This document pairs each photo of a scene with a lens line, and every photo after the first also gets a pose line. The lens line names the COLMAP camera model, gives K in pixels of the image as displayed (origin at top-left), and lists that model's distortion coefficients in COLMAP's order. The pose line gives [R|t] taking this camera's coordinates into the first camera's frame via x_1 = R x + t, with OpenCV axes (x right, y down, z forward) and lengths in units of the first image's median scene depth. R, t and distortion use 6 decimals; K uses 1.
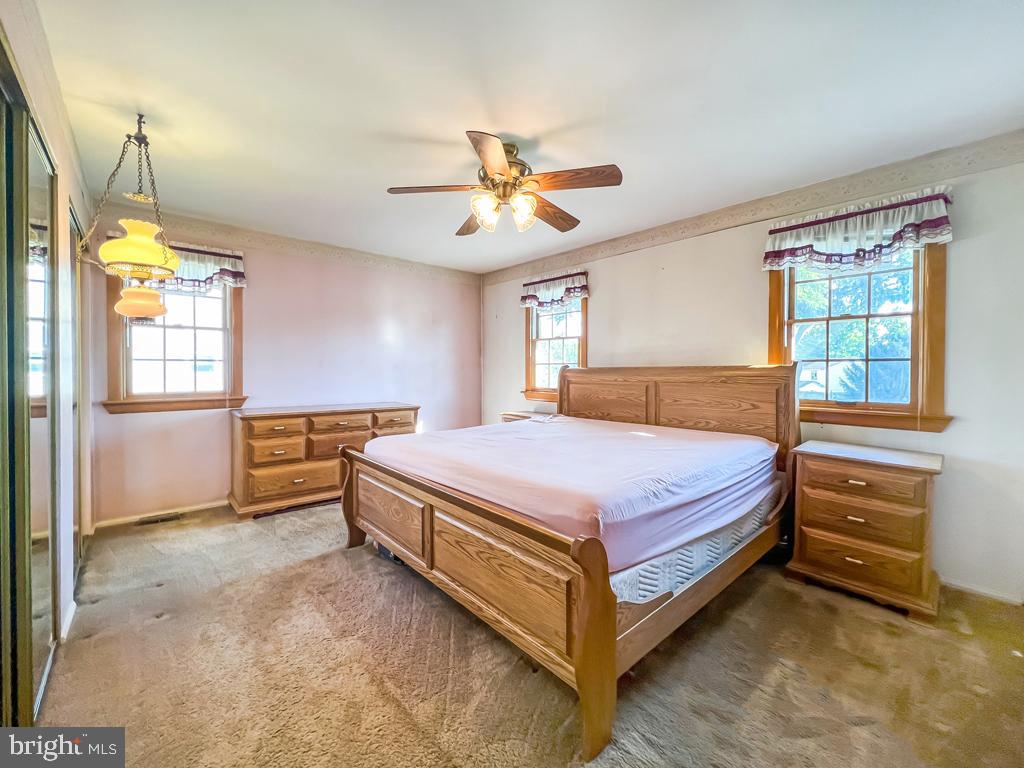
lens RADIAL K [[423.5, 0, 515.3], [0, 423.5, 375.2], [0, 0, 1]] dist [0.000205, 0.000248]
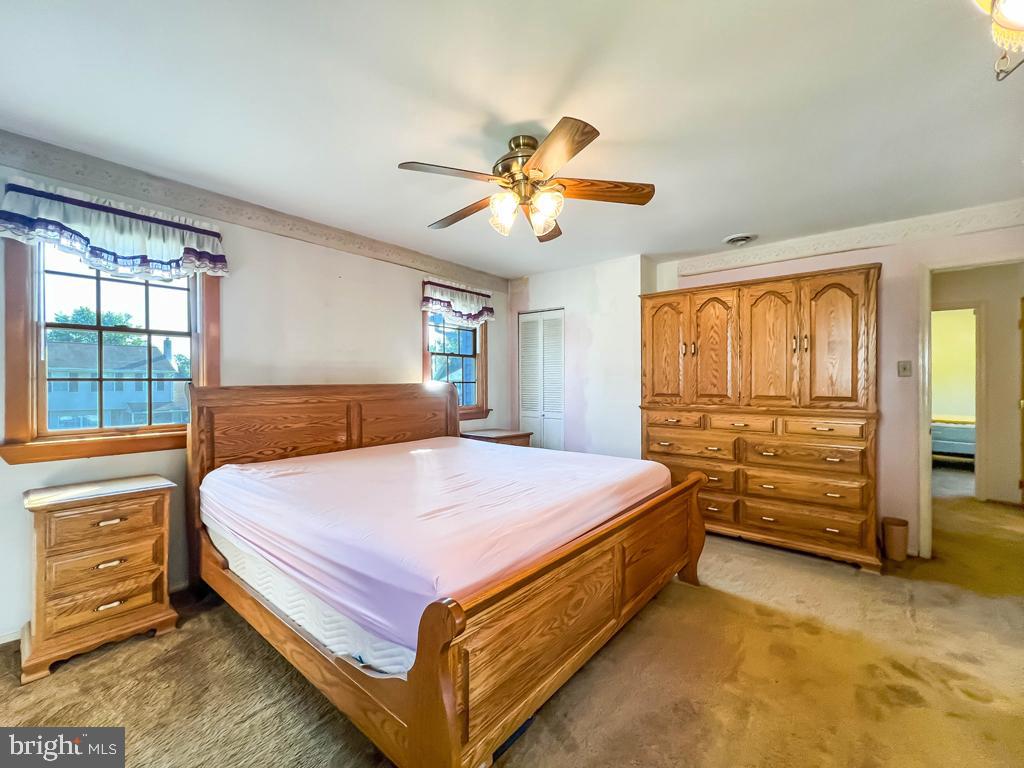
lens RADIAL K [[423.5, 0, 515.3], [0, 423.5, 375.2], [0, 0, 1]] dist [0.000205, 0.000248]
pose [[-0.156650, 0.008367, 0.987619, -0.629621], [0.009676, 0.999929, -0.006937, -0.029891], [-0.987607, 0.008469, -0.156720, 0.792039]]
